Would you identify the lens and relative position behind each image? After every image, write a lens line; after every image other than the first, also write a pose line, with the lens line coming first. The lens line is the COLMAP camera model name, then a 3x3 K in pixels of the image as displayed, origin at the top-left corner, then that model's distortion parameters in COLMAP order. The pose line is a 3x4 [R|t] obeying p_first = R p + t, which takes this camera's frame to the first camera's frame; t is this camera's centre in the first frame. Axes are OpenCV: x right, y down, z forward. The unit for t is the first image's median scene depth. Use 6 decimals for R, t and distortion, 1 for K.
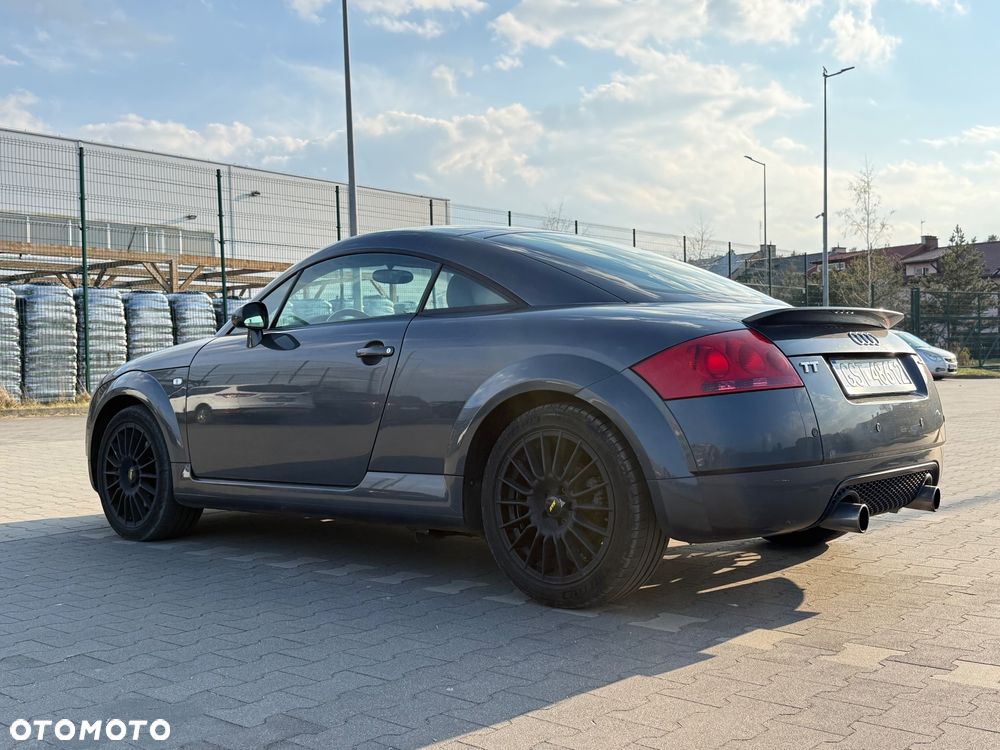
lens RADIAL K [[1078.7, 0, 500.0], [0, 1078.7, 375.0], [0, 0, 1]] dist [0.209582, -0.538091]
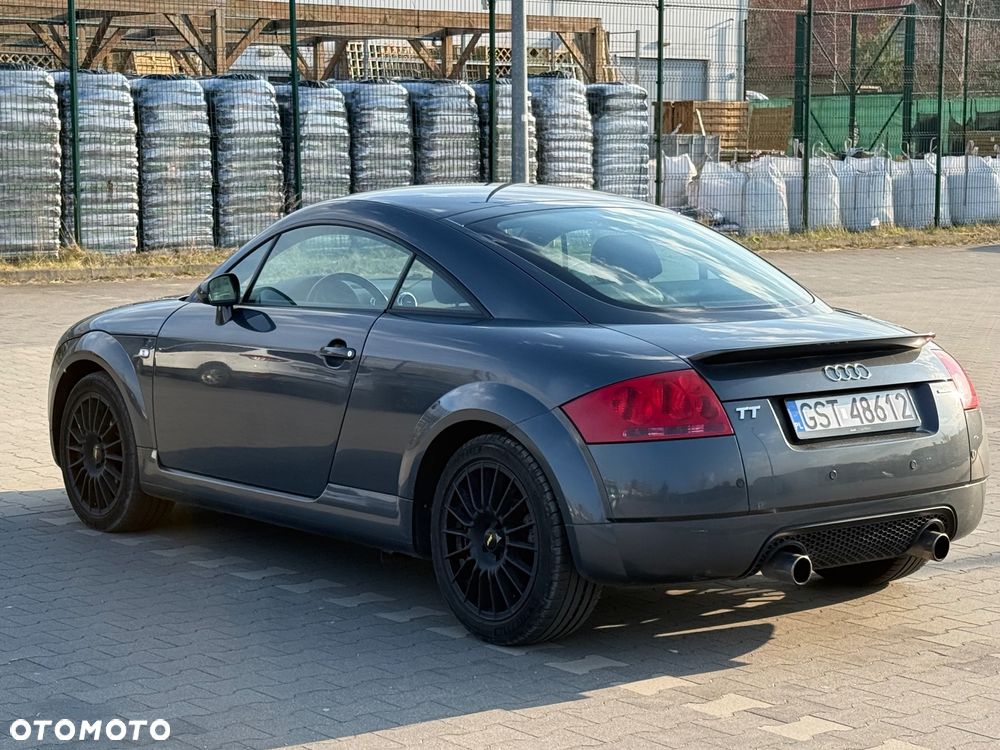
lens RADIAL K [[2167.3, 0, 500.0], [0, 2167.3, 375.0], [0, 0, 1]] dist [0.079759, 0.496072]
pose [[0.984134, 0.040588, -0.172721, 0.280007], [-0.022658, 0.994262, 0.104543, -0.164915], [0.175973, -0.098971, 0.979407, -0.632349]]
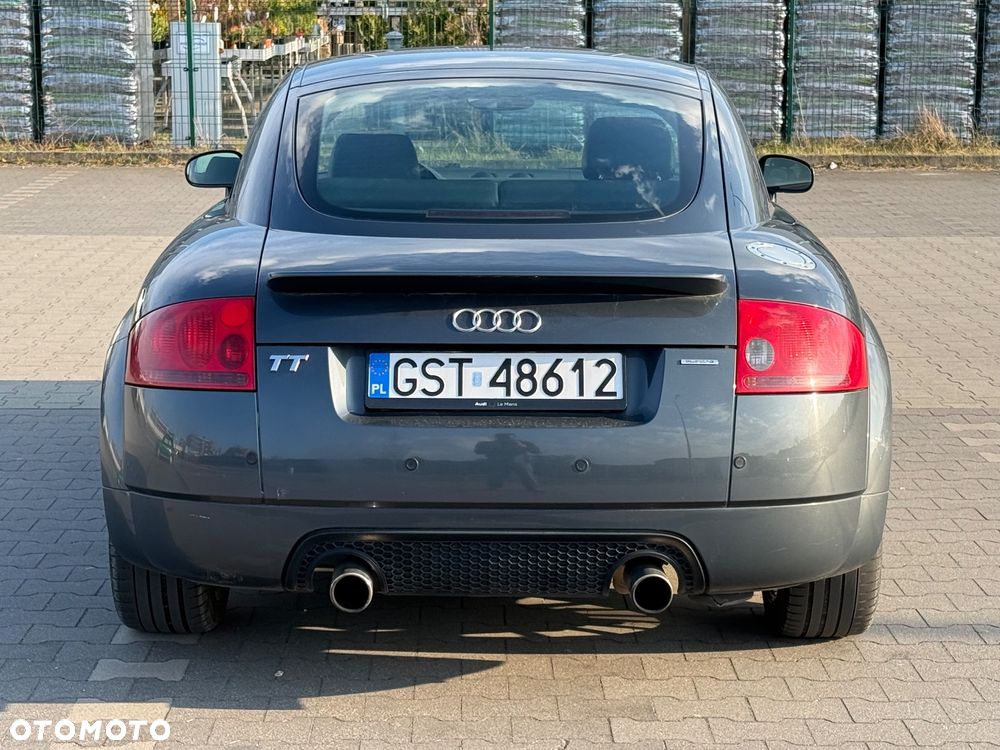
lens RADIAL K [[2167.3, 0, 500.0], [0, 2167.3, 375.0], [0, 0, 1]] dist [0.079759, 0.496072]
pose [[0.665575, 0.140605, -0.732967, 0.967668], [-0.019860, 0.985082, 0.170934, -0.165964], [0.746067, -0.099213, 0.658438, 0.142391]]
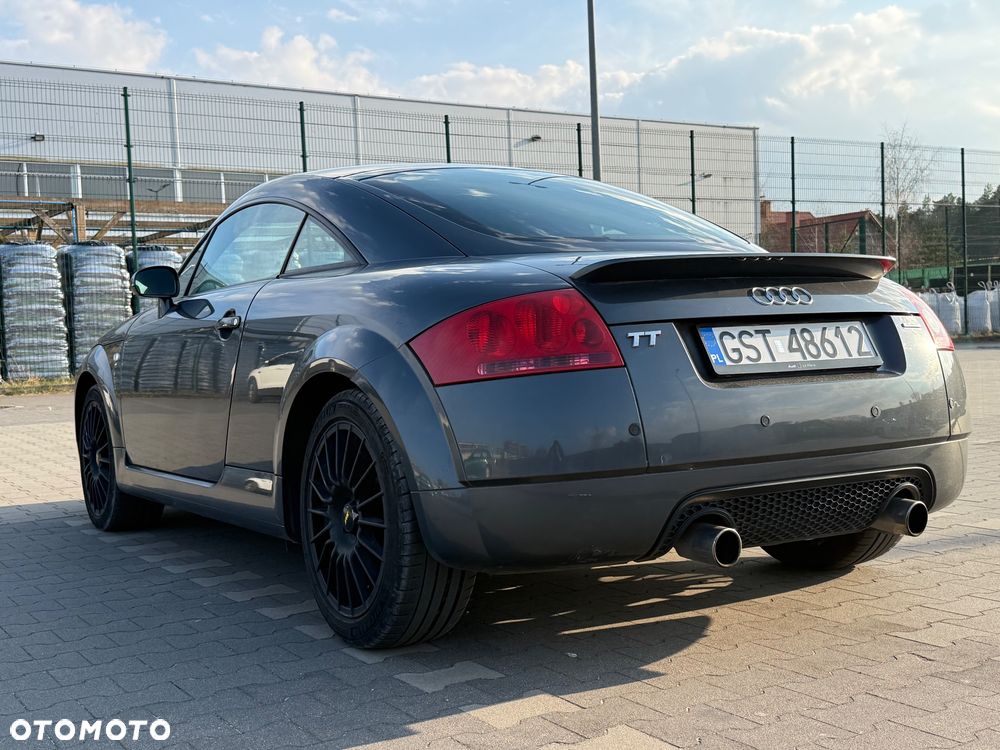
lens RADIAL K [[1188.5, 0, 488.1], [0, 1188.5, 373.0], [0, 0, 1]] dist [0.172299, -0.365396]
pose [[0.956212, -0.005530, -0.292623, 0.293793], [0.015688, 0.999352, 0.032380, -0.008312], [0.292255, -0.035553, 0.955679, 0.147563]]
